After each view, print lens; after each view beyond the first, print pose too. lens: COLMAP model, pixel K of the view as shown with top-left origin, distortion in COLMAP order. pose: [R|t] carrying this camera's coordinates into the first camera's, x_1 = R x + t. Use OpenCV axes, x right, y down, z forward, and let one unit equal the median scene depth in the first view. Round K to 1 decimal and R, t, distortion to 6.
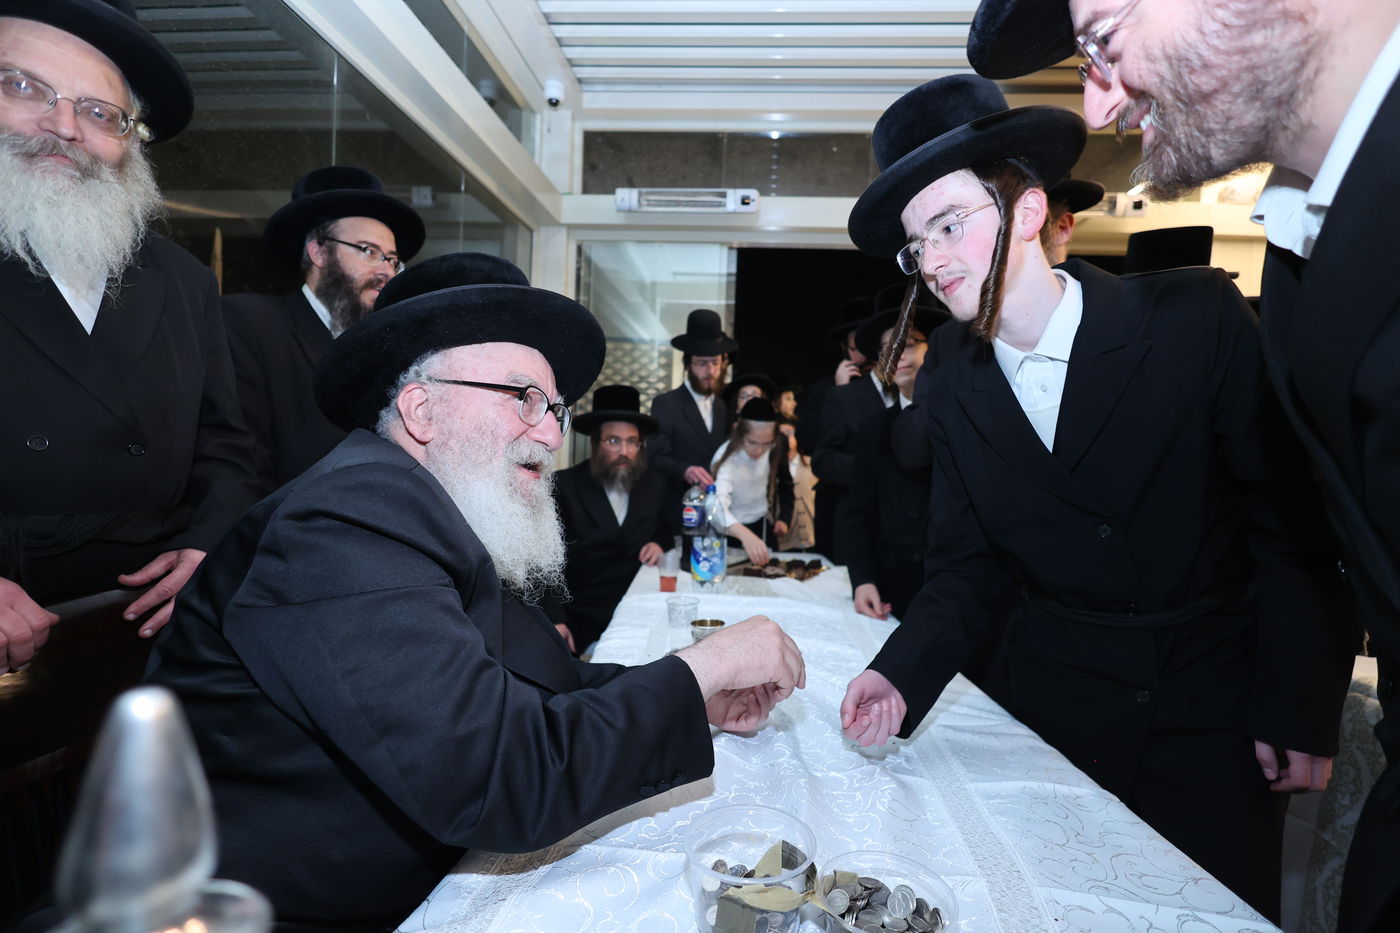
lens RADIAL K [[647.4, 0, 717.3], [0, 647.4, 461.0], [0, 0, 1]] dist [0.019073, -0.001034]
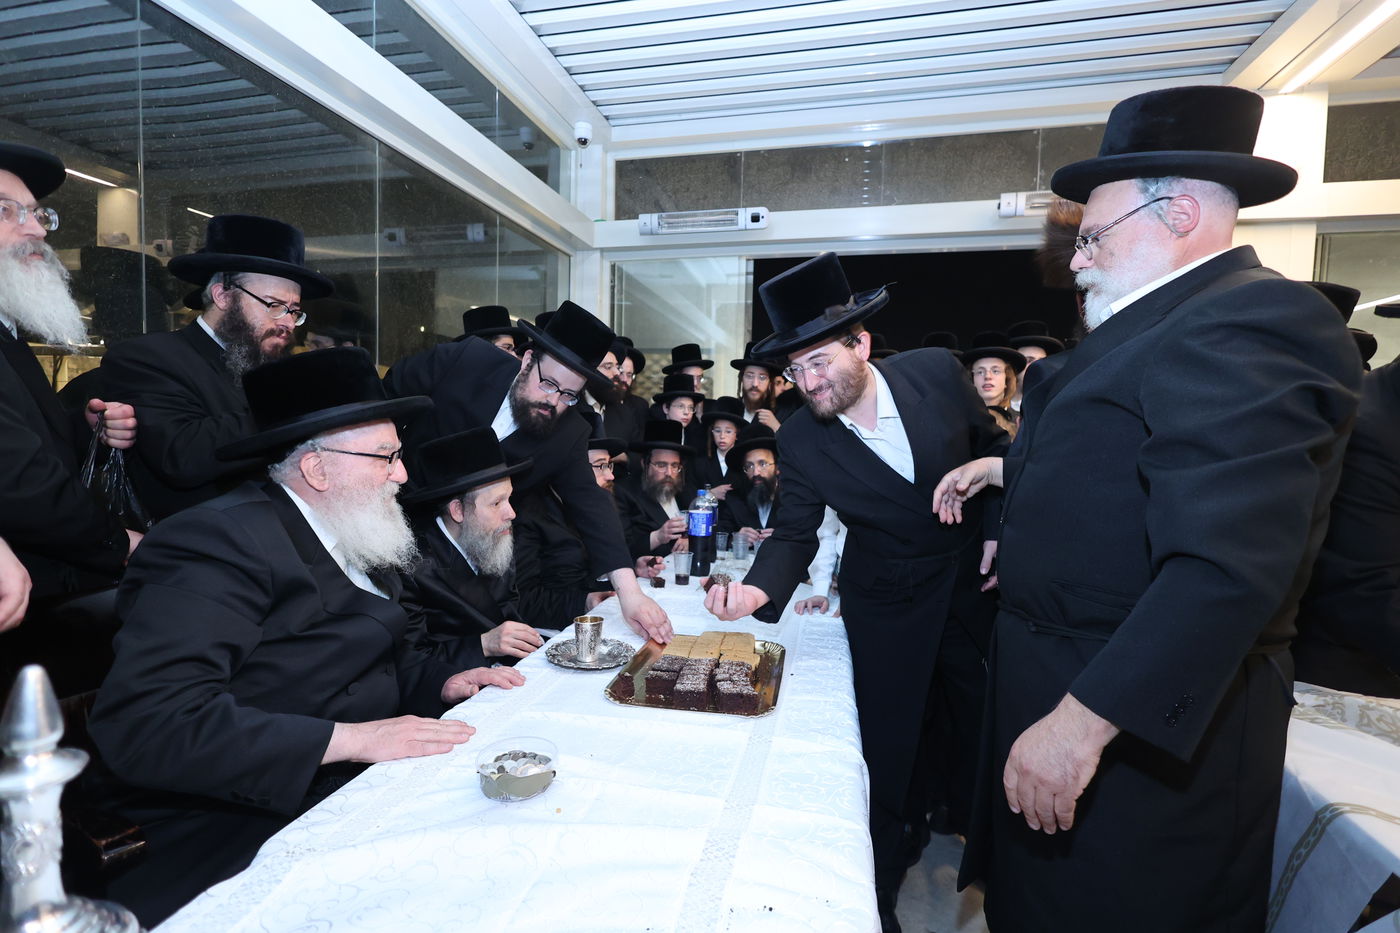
lens RADIAL K [[647.4, 0, 710.0], [0, 647.4, 452.1], [0, 0, 1]] dist [0.019073, -0.001034]
pose [[0.987875, -0.014738, -0.154547, 0.118912], [0.015229, 0.999882, 0.001991, -0.018676], [0.154500, -0.004321, 0.987983, -0.058798]]
